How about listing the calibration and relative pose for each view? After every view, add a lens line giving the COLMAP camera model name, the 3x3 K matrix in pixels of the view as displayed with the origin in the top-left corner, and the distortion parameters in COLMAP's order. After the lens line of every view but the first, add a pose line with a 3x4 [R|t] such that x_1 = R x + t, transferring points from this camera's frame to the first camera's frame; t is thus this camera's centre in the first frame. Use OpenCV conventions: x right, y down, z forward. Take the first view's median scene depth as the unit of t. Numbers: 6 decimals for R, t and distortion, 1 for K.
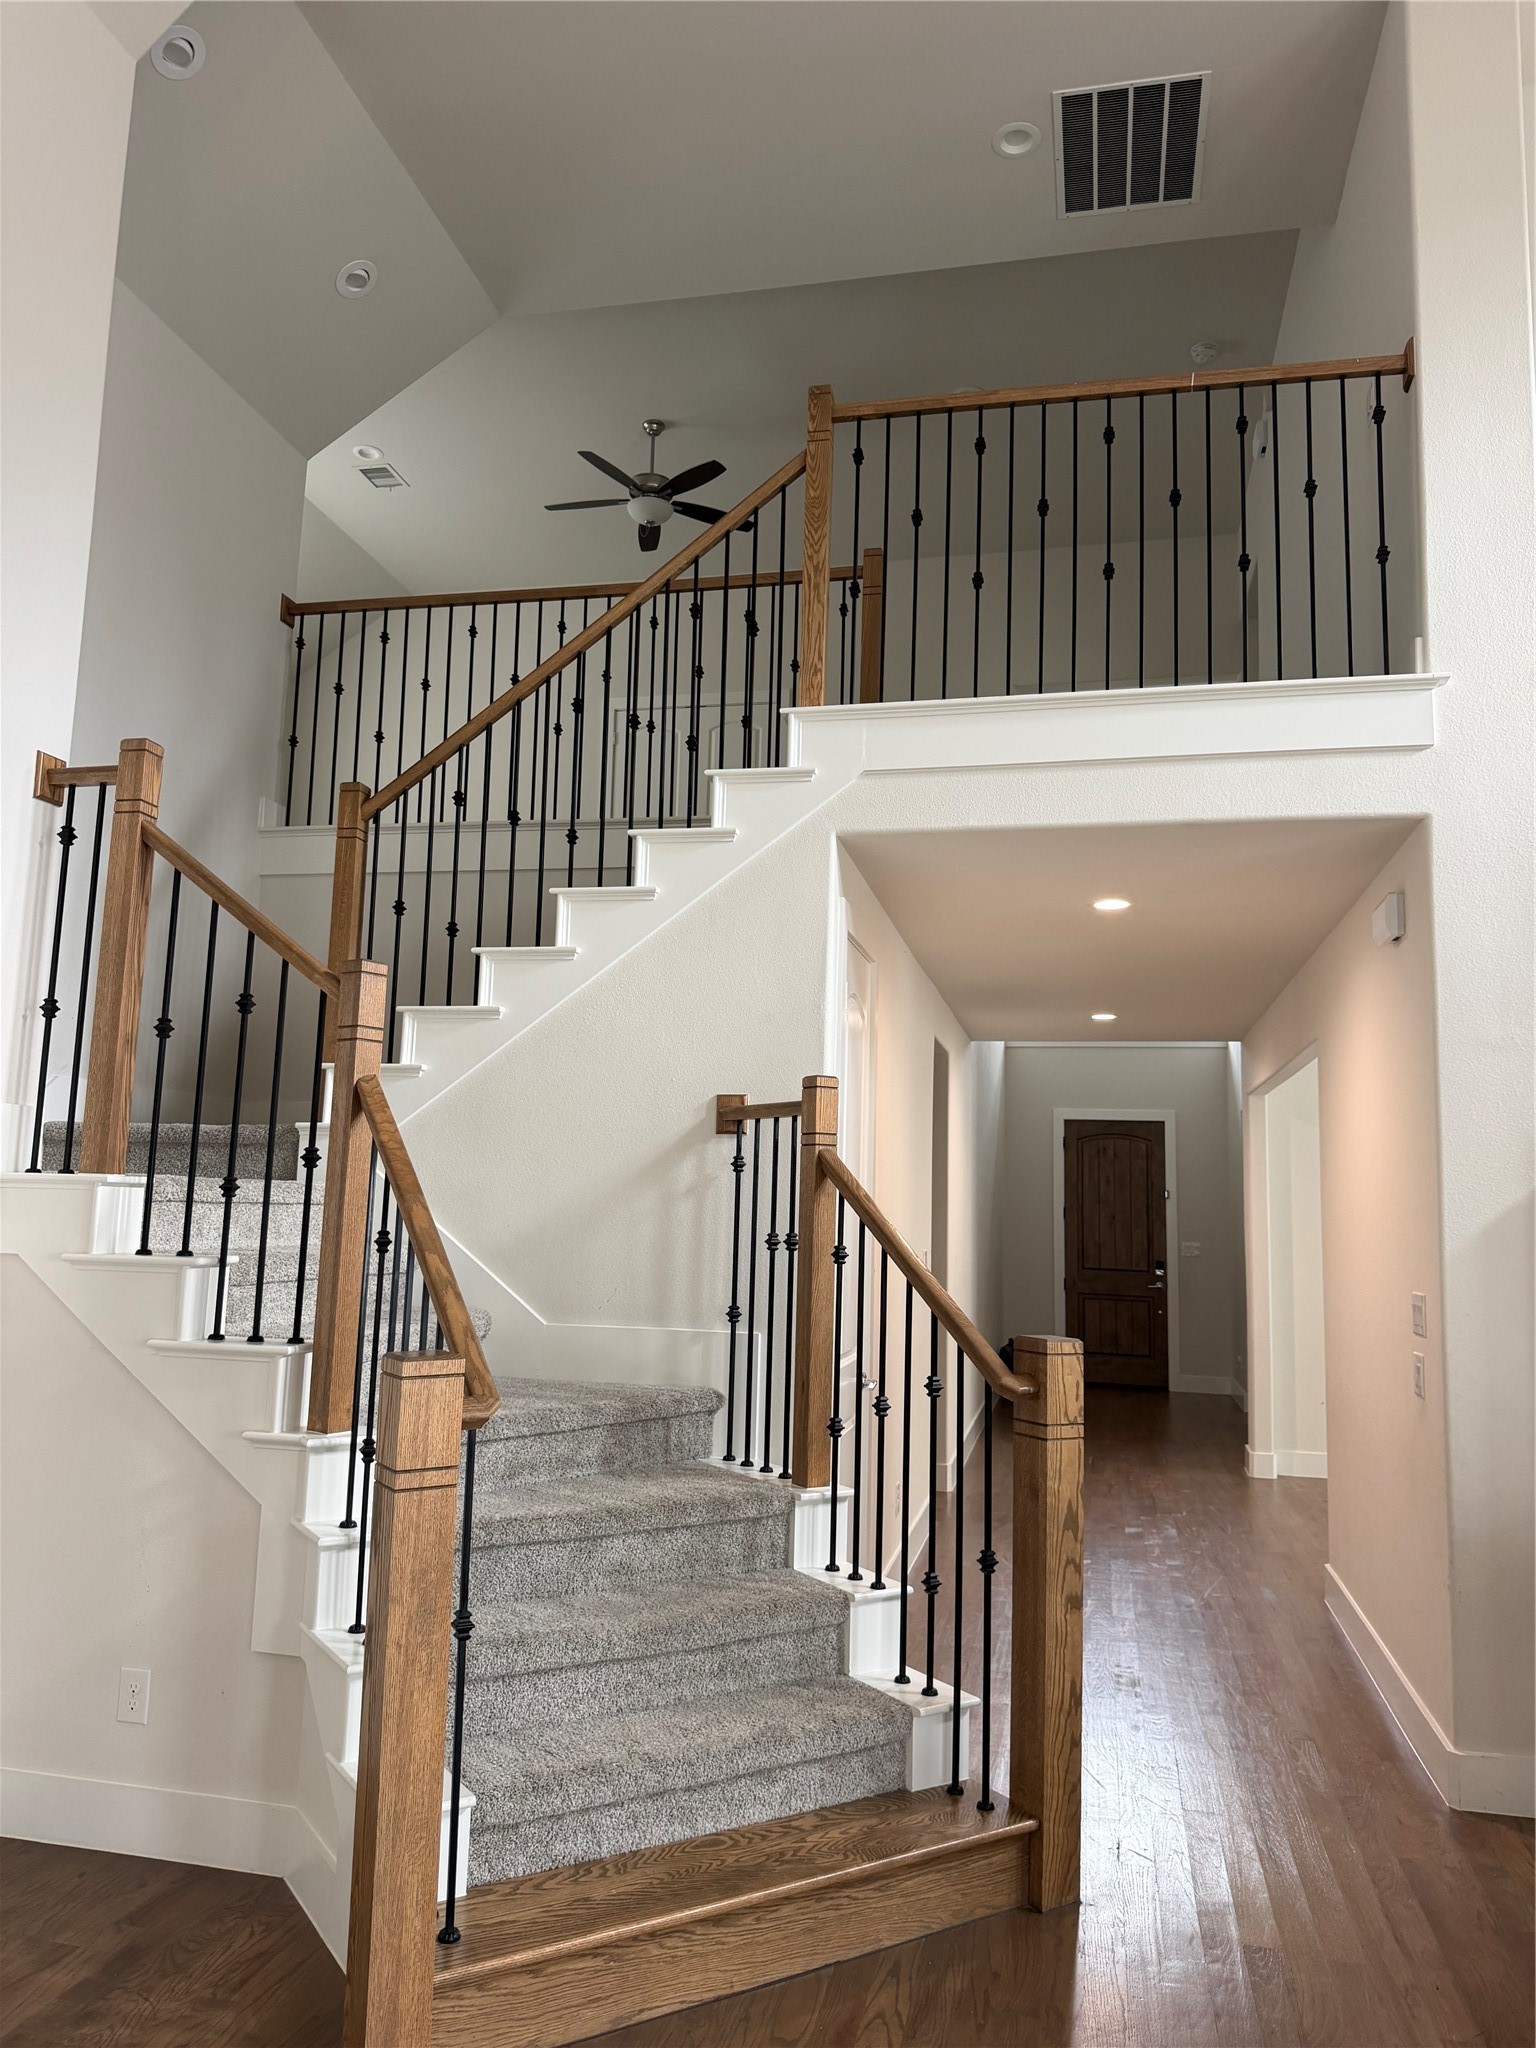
lens RADIAL K [[1430.6, 0, 781.5], [0, 1430.6, 1009.9], [0, 0, 1]] dist [0.027400, -0.041745]
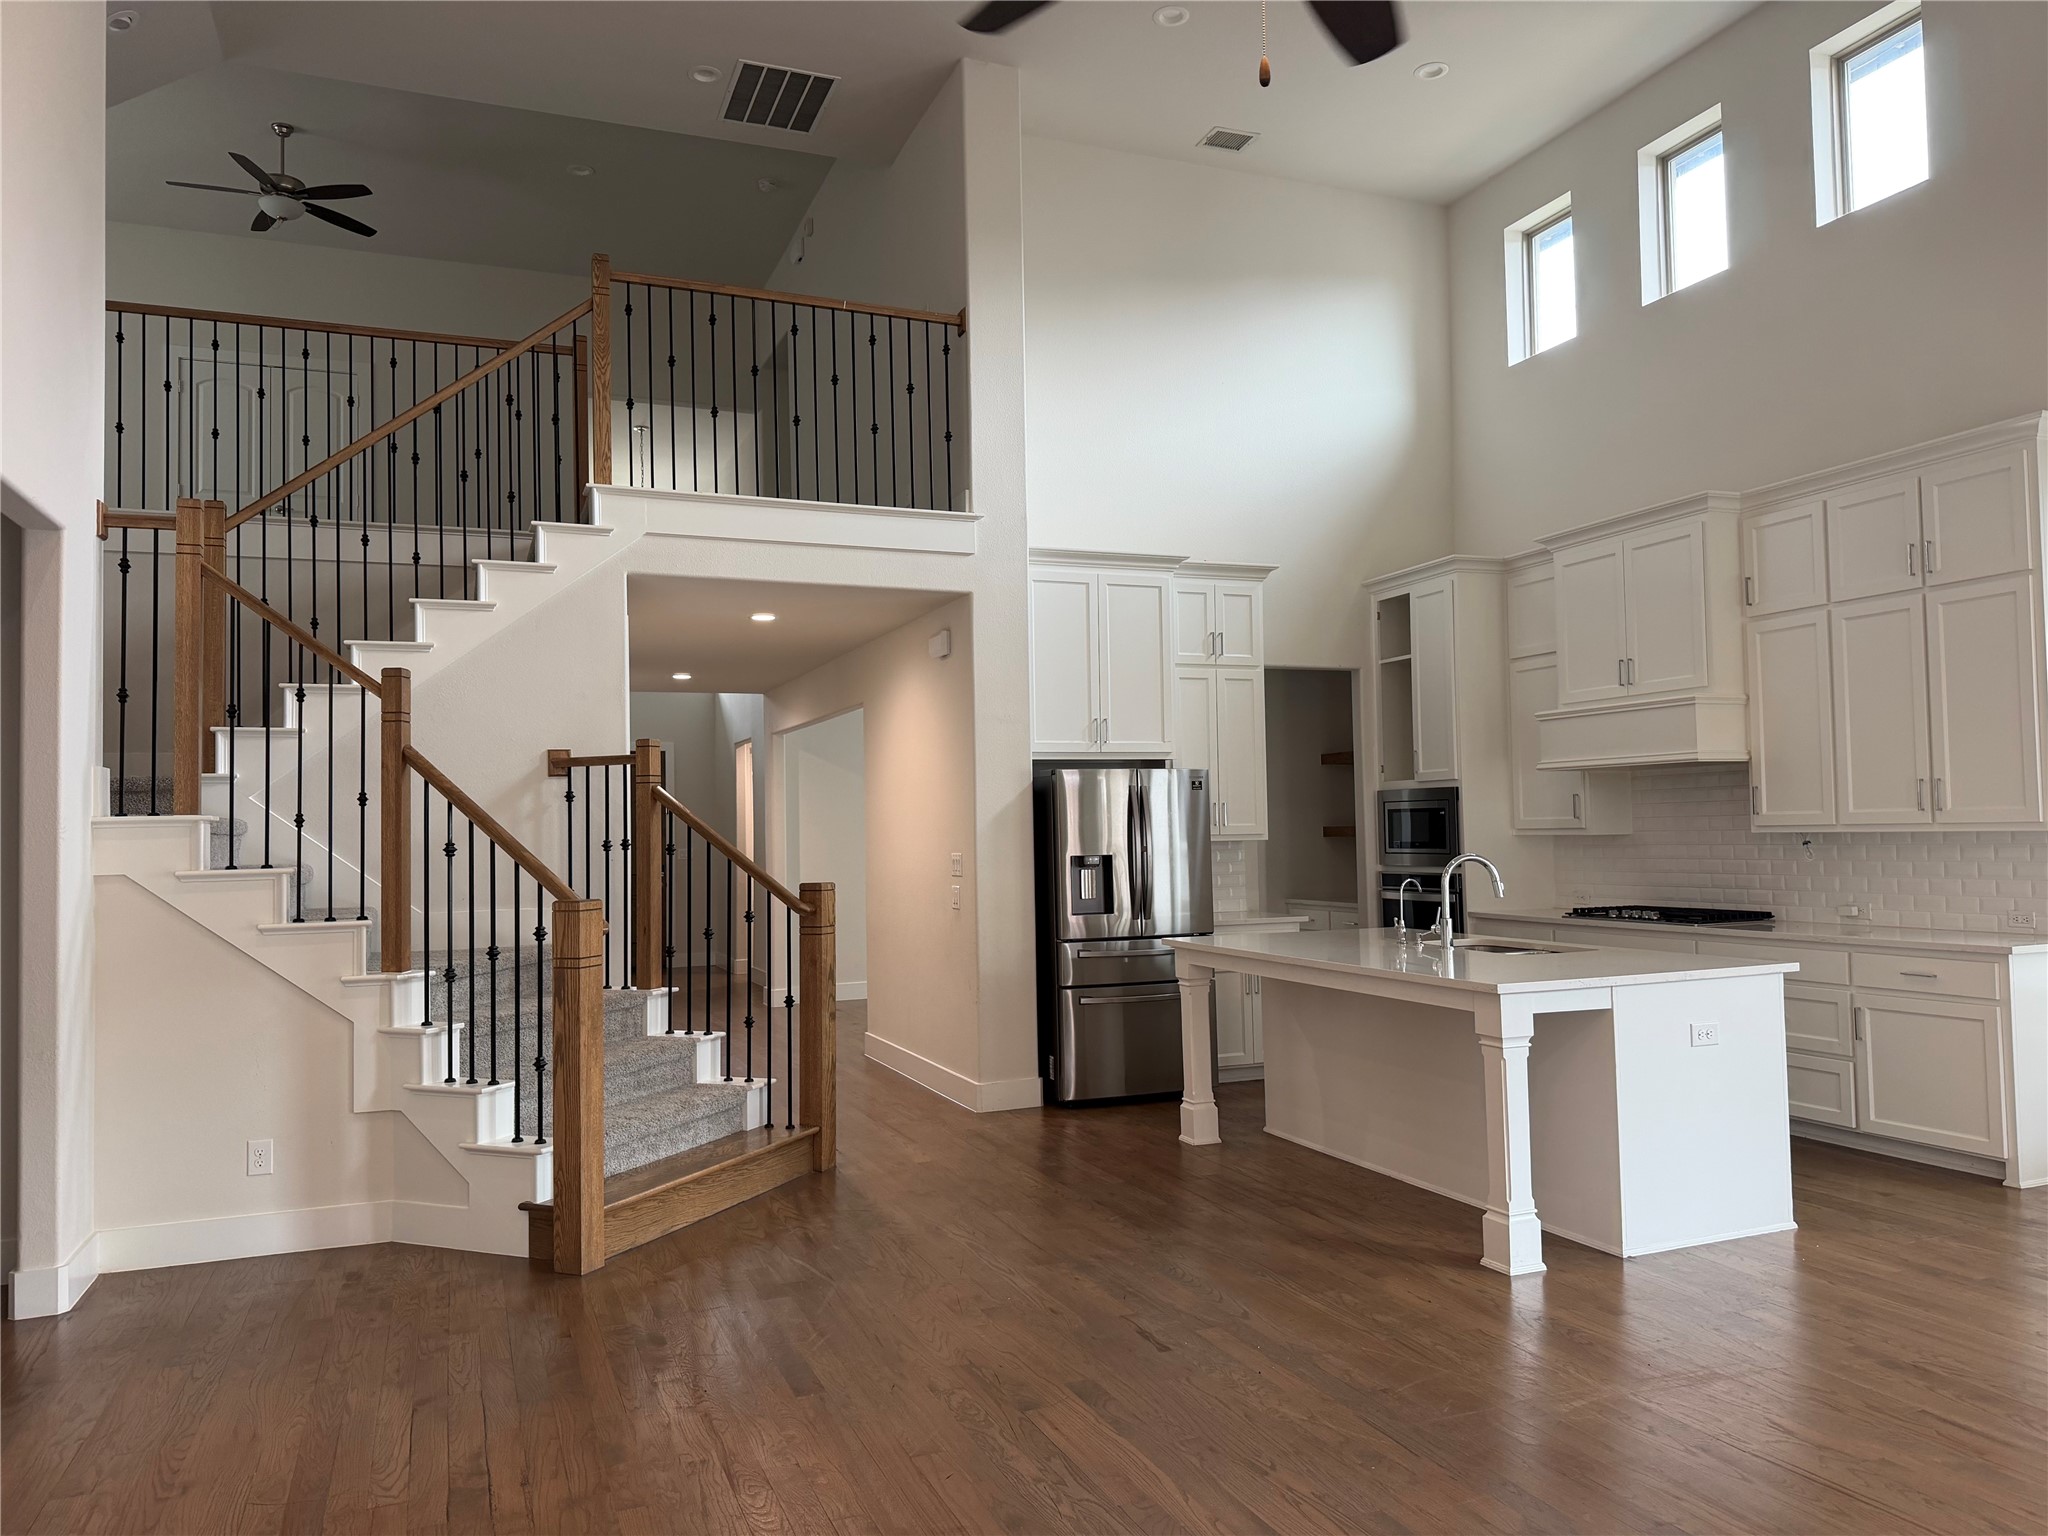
lens RADIAL K [[1430.6, 0, 1032.4], [0, 1430.6, 761.7], [0, 0, 1]] dist [0.027400, -0.041745]
pose [[0.821944, -0.015683, 0.569352, -0.497855], [-0.035547, 0.996260, 0.078760, -0.065536], [-0.568458, -0.084975, 0.818312, -0.516062]]
